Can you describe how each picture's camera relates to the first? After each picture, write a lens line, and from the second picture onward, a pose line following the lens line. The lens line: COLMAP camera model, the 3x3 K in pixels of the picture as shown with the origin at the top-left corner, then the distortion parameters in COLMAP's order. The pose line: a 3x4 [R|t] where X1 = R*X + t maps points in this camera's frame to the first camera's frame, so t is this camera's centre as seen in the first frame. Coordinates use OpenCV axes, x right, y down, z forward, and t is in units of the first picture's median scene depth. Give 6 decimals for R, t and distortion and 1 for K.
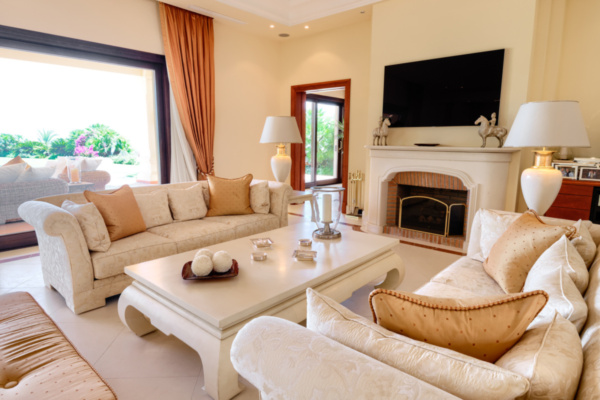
lens RADIAL K [[346.3, 0, 300.0], [0, 346.3, 200.0], [0, 0, 1]] dist [-0.025003, -0.000429]
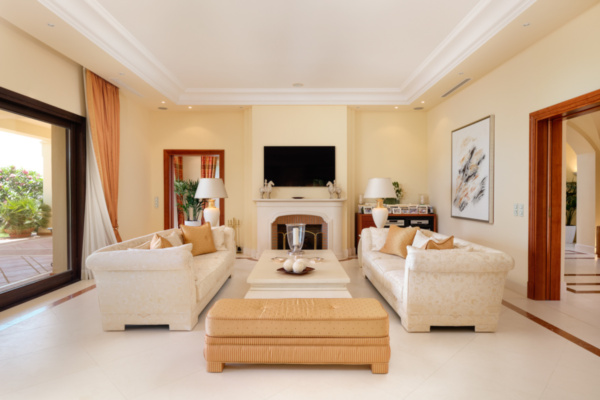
lens RADIAL K [[342.2, 0, 300.0], [0, 342.2, 200.0], [0, 0, 1]] dist [-0.002889, -0.000323]
pose [[0.748728, -0.014256, 0.662724, -0.657018], [0.117263, 0.986850, -0.111252, 0.026993], [-0.652423, 0.161010, 0.740554, -0.176005]]
